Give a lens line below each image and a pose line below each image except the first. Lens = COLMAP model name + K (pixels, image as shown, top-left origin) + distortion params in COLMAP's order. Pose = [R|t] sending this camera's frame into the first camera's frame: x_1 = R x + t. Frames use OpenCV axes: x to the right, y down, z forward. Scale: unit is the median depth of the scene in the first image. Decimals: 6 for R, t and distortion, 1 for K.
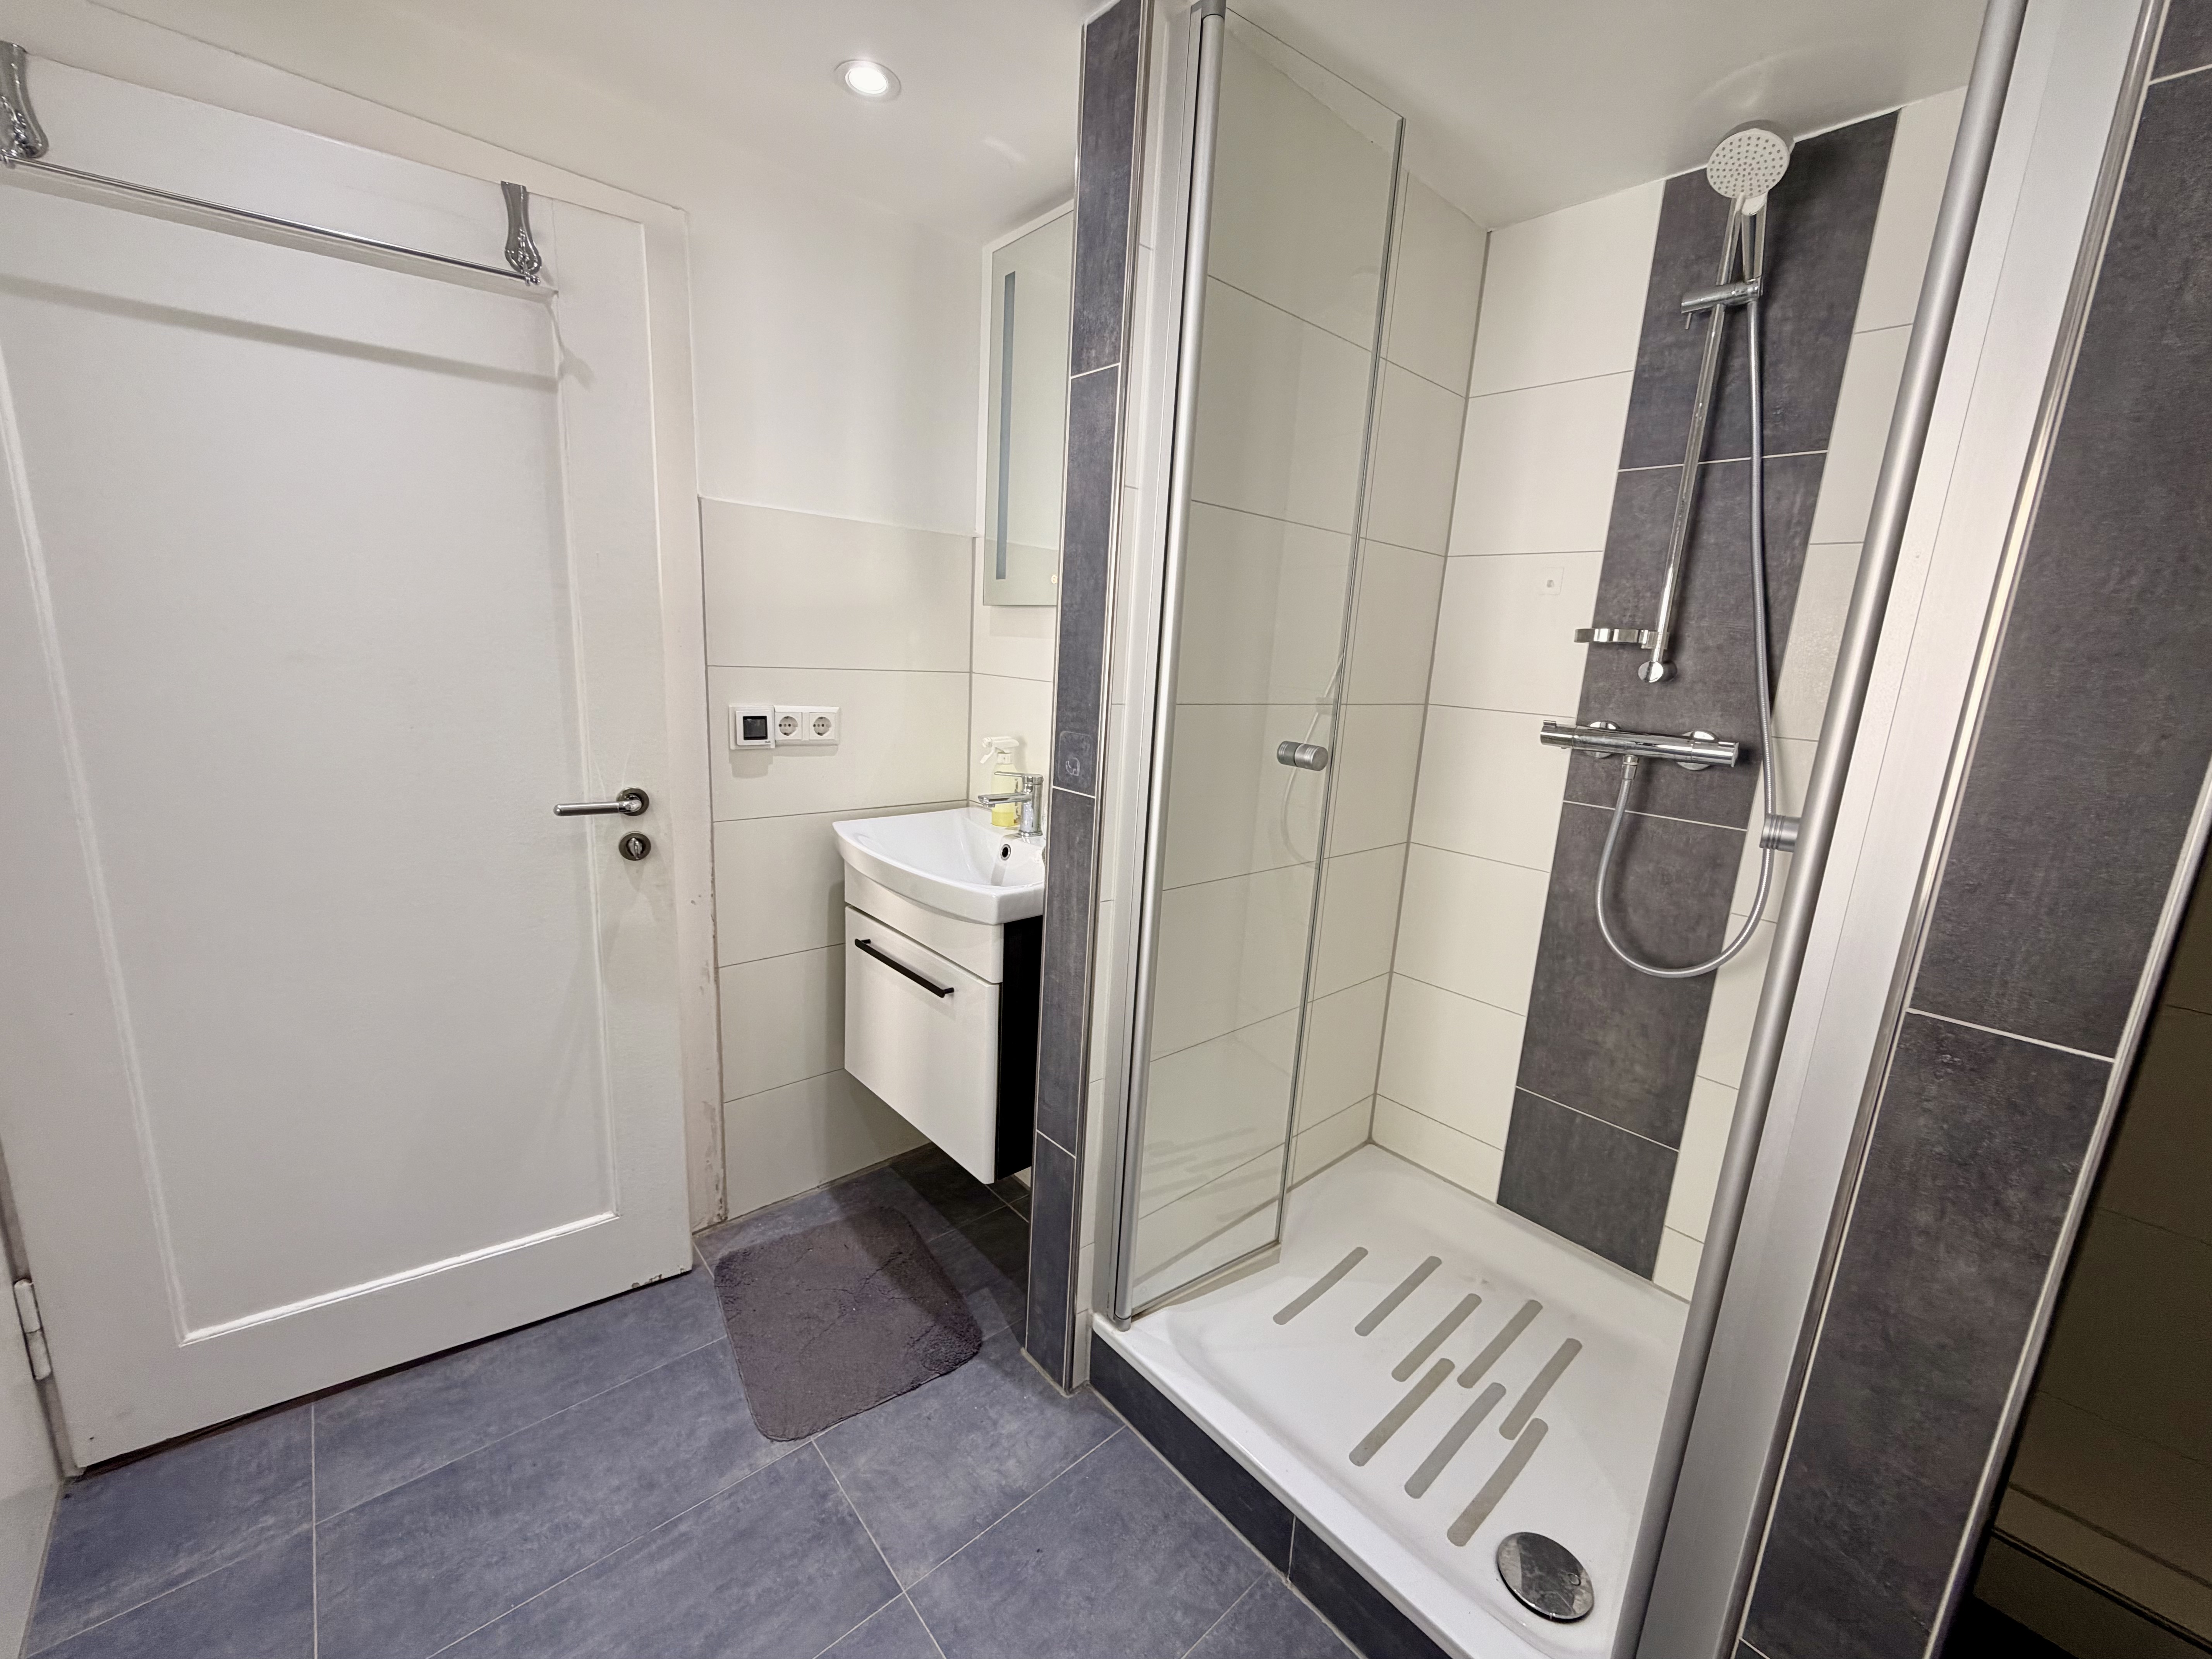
lens RADIAL K [[885.3, 0, 1098.2], [0, 885.3, 828.6], [0, 0, 1]] dist [0.001007, 0.000335]
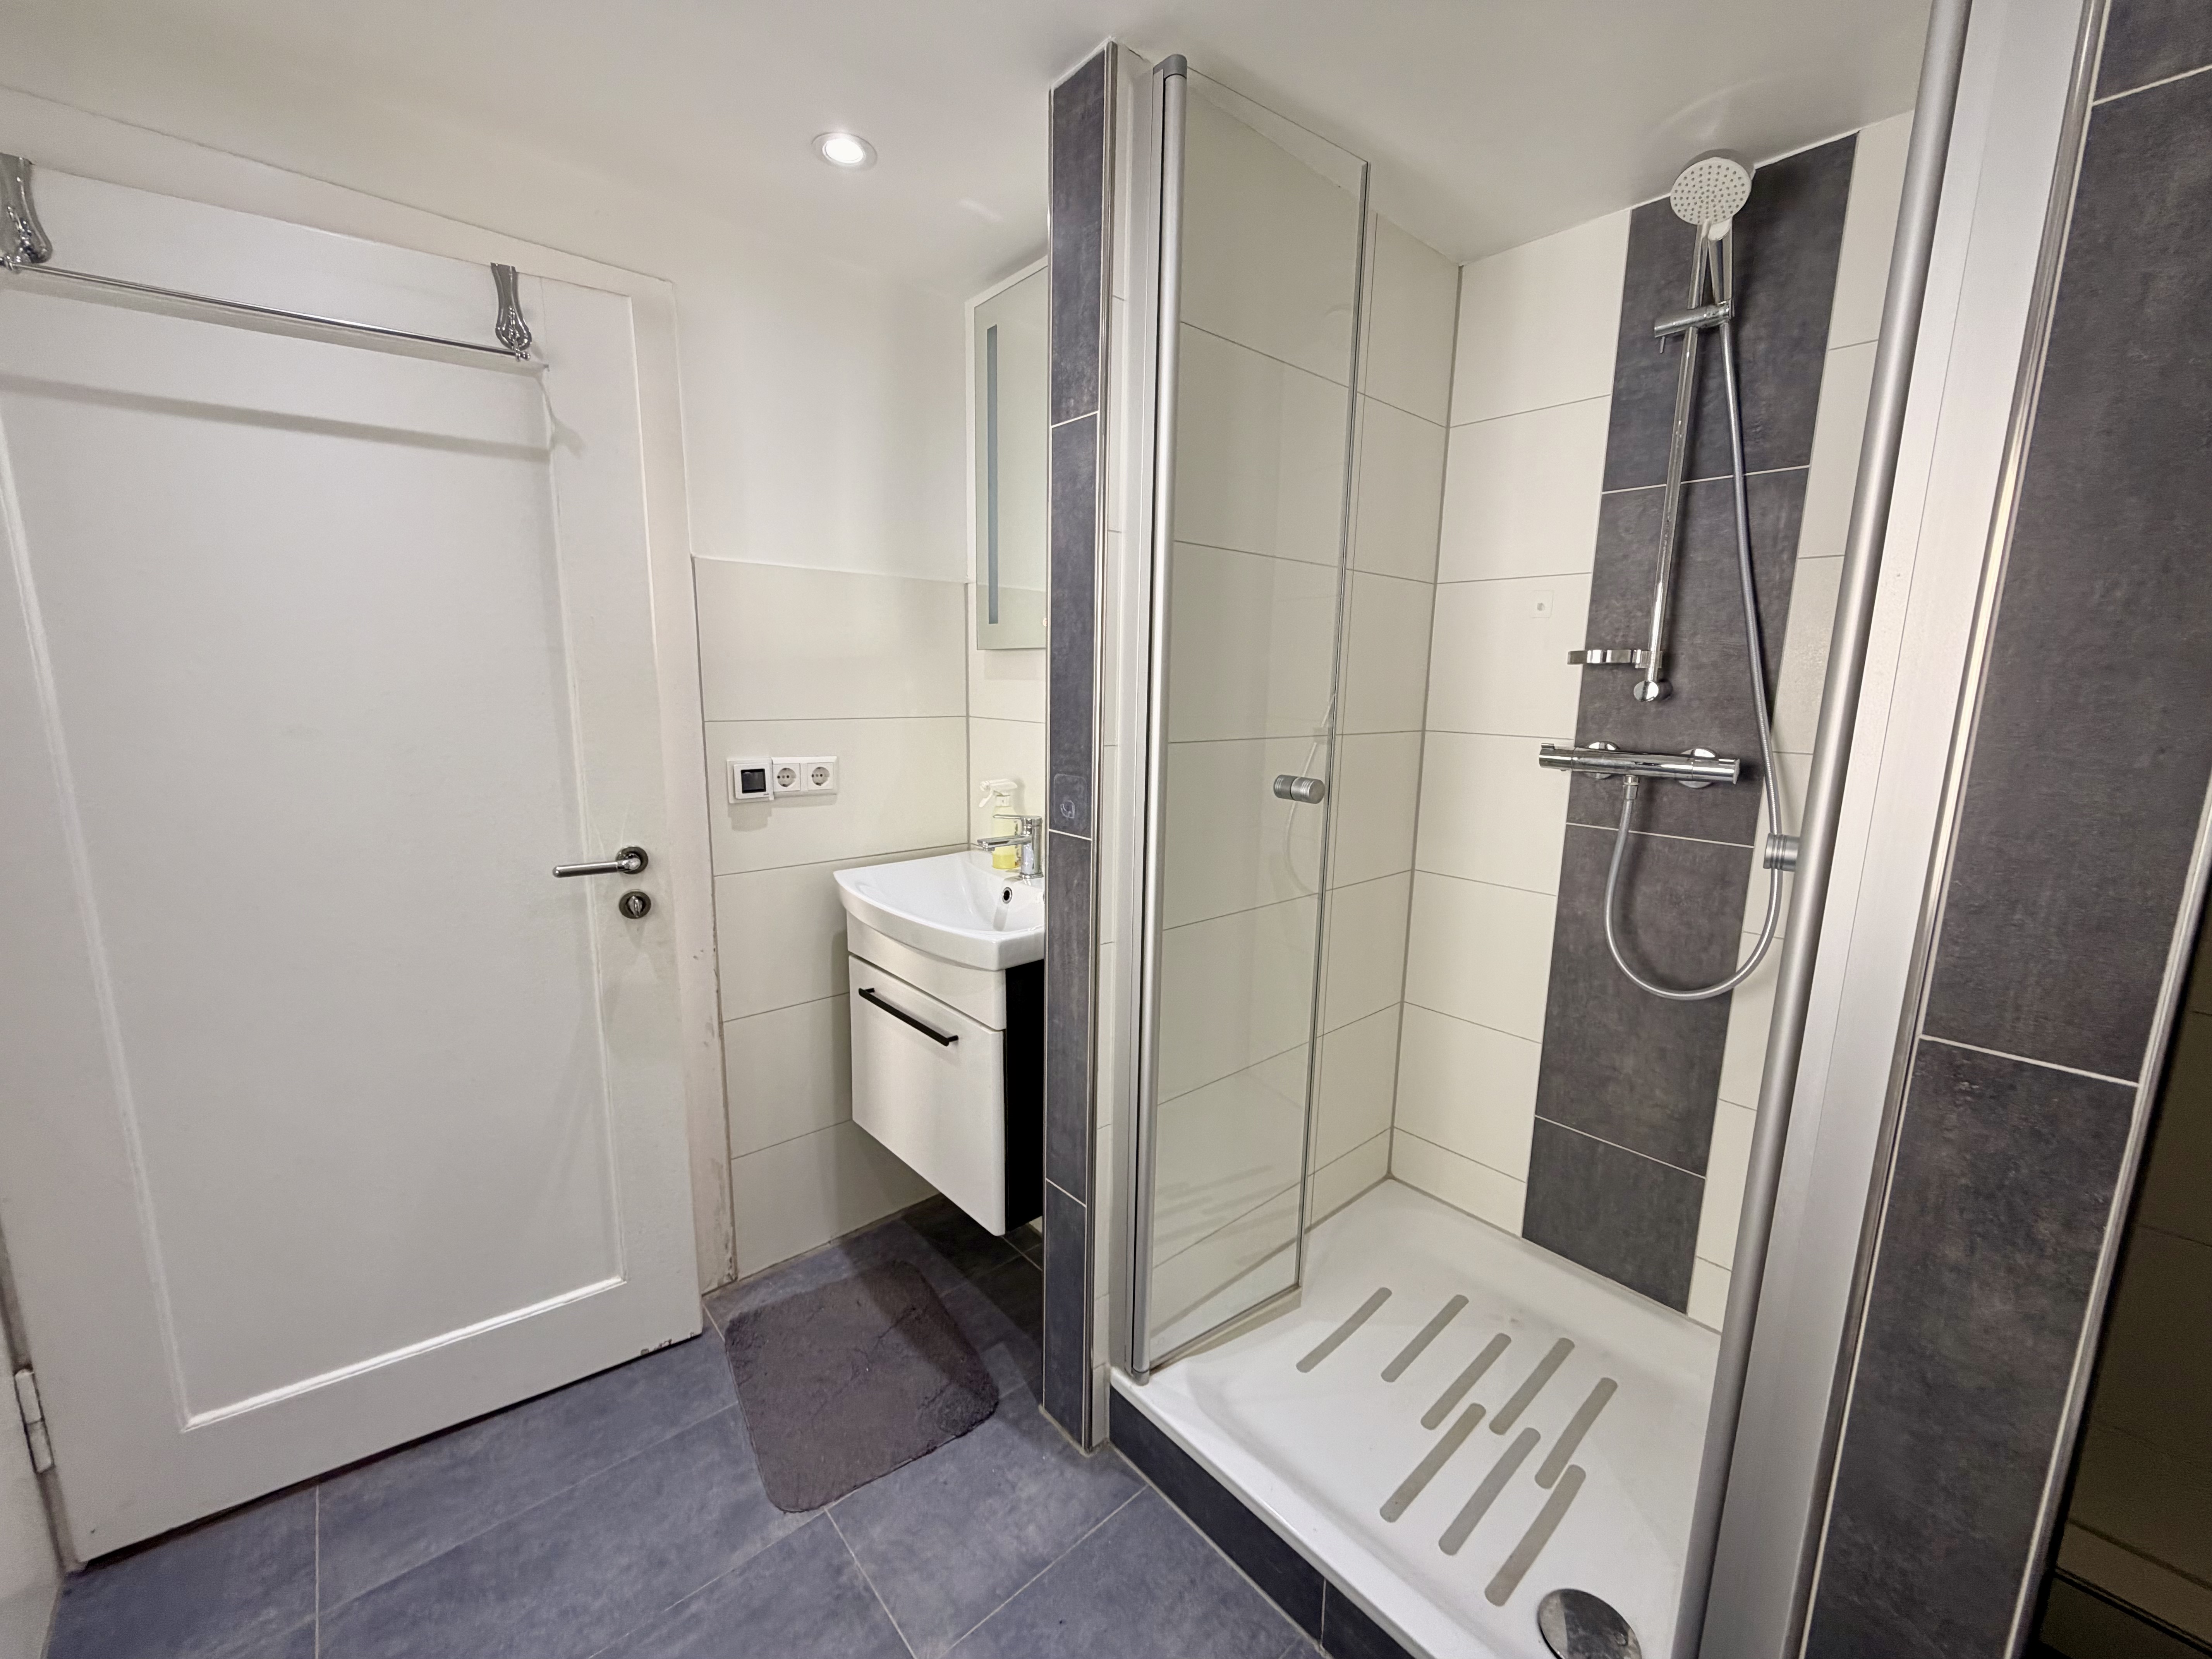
lens RADIAL K [[885.3, 0, 1097.9], [0, 885.3, 828.8], [0, 0, 1]] dist [0.001007, 0.000335]
pose [[0.999223, -0.037922, -0.010765, 0.014536], [0.037501, 0.998613, -0.036945, -0.009552], [0.012151, 0.036513, 0.999259, 0.004729]]
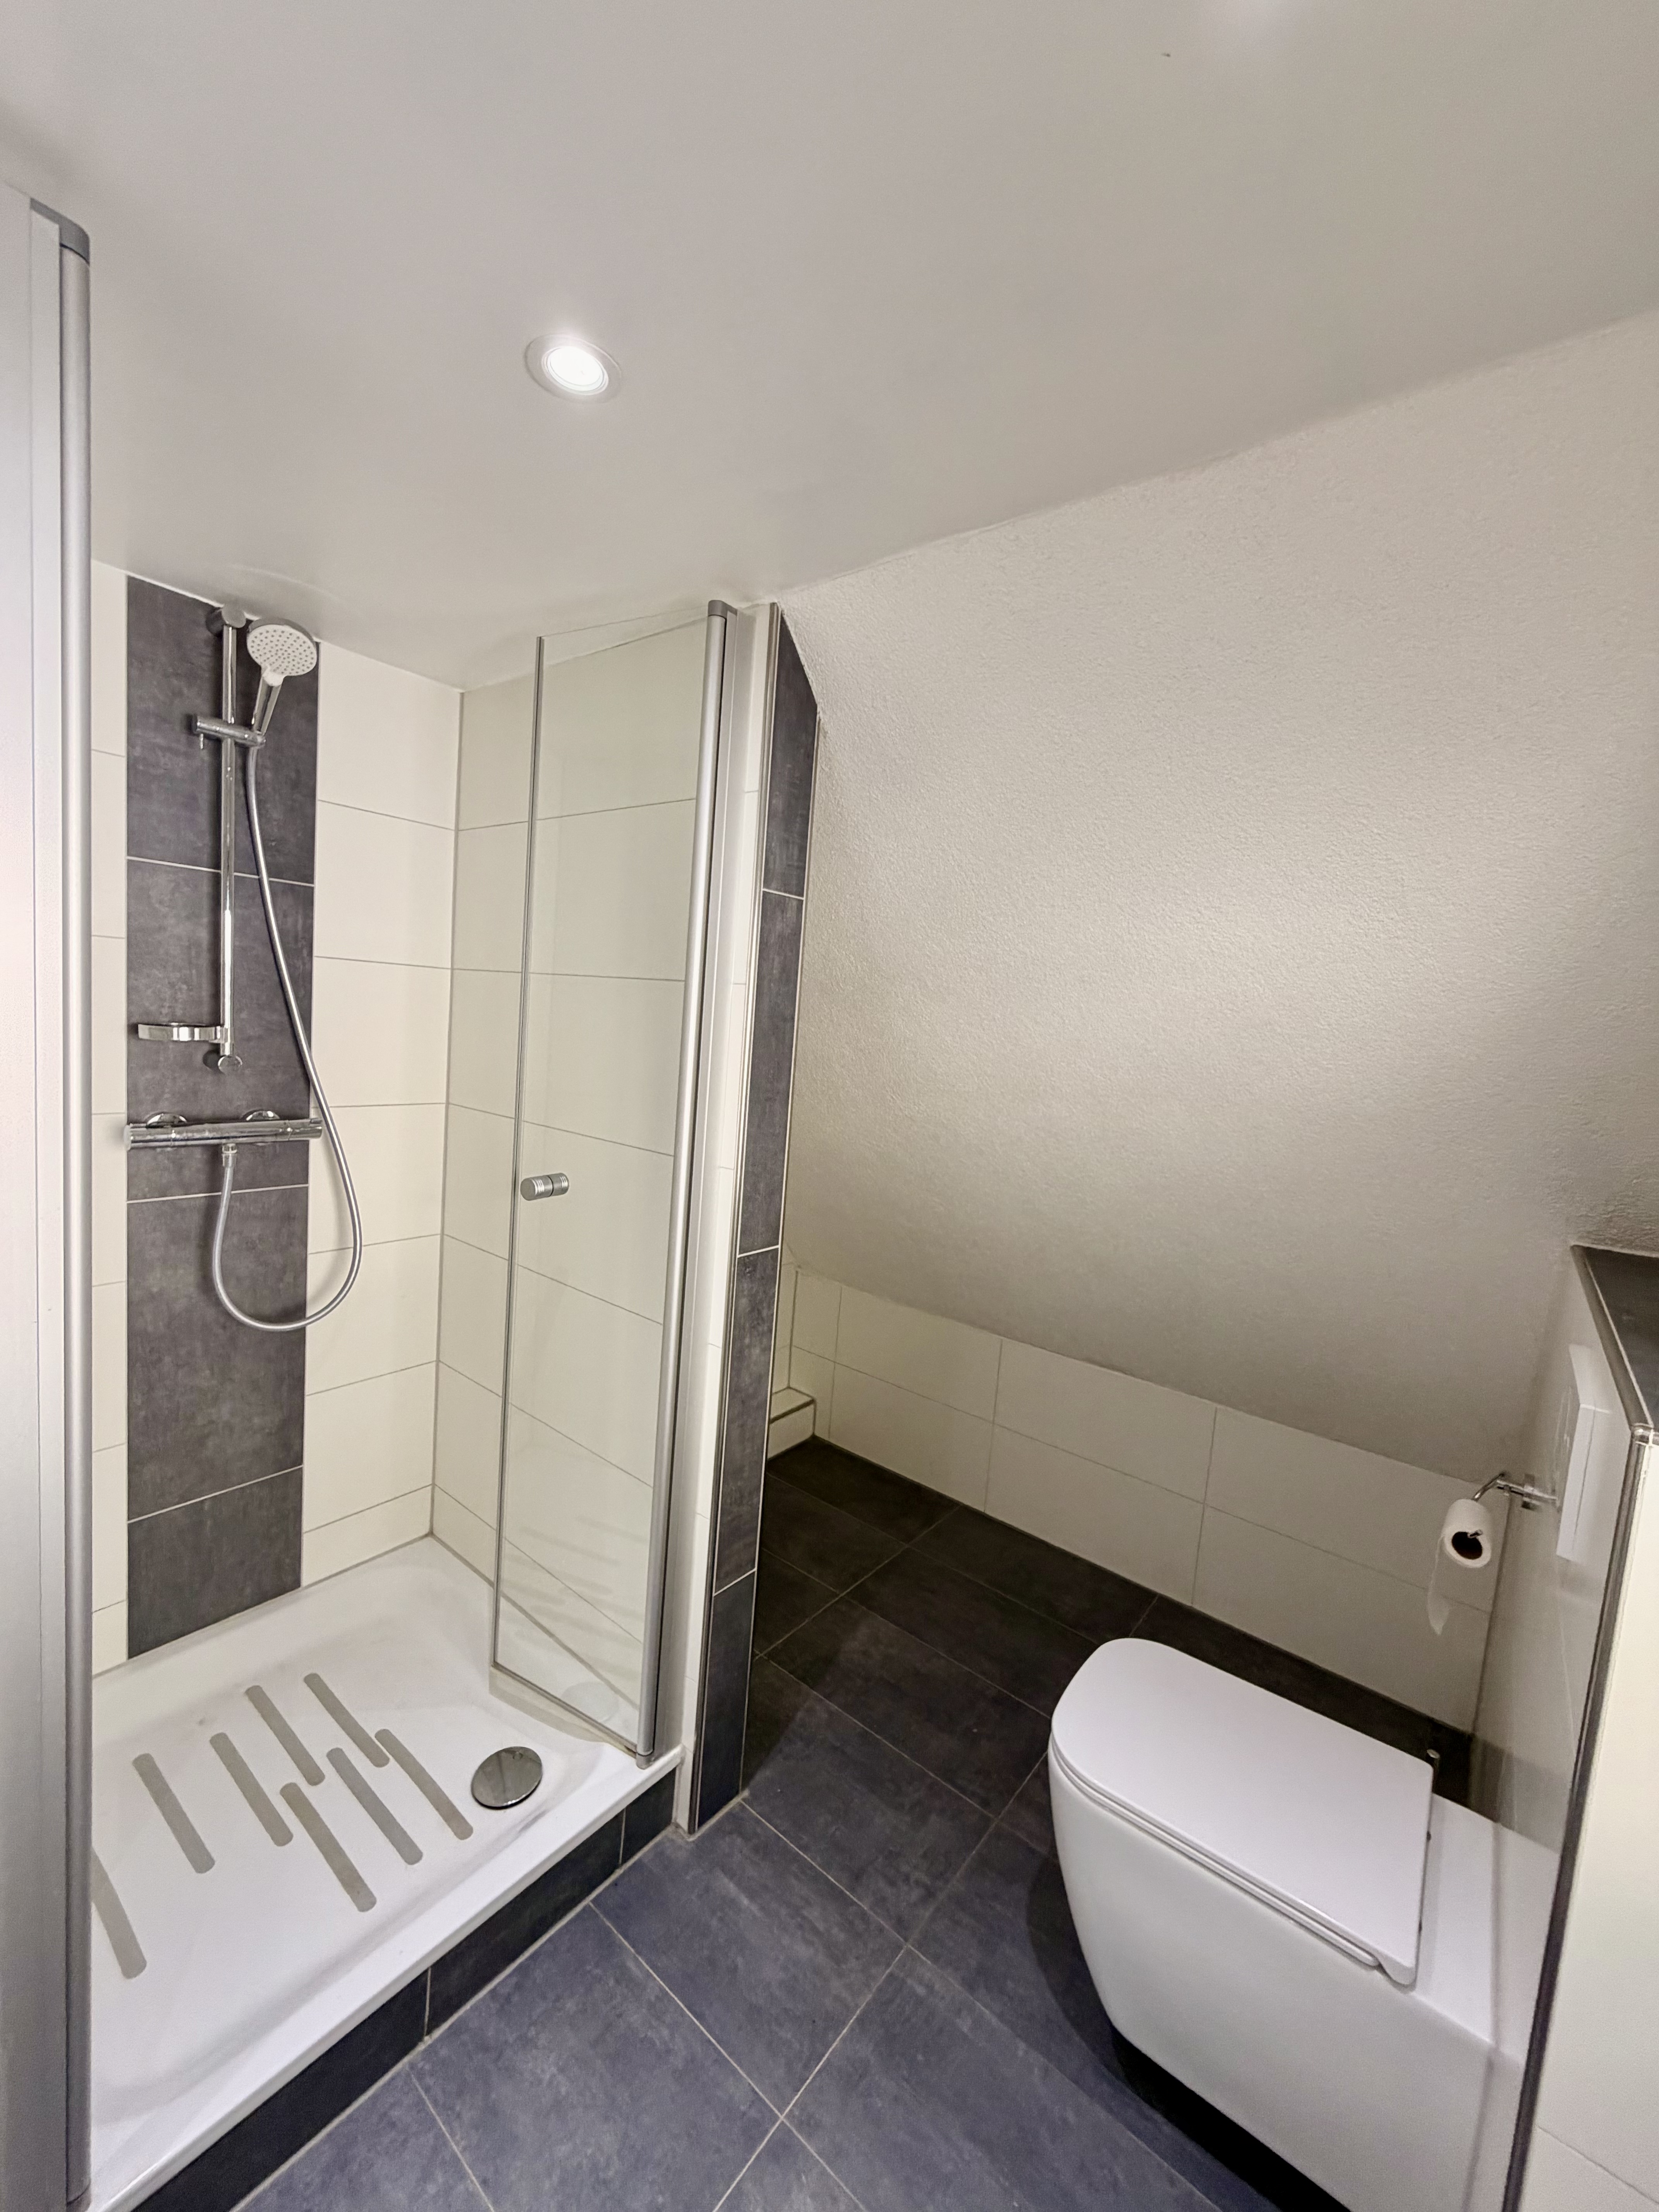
lens RADIAL K [[885.3, 0, 831.8], [0, 885.3, 1096.8], [0, 0, 1]] dist [0.001007, 0.000335]
pose [[-0.166655, -0.160404, 0.972881, -0.572860], [0.118634, 0.976249, 0.181281, -0.263070], [-0.978852, 0.145629, -0.143668, 0.481757]]
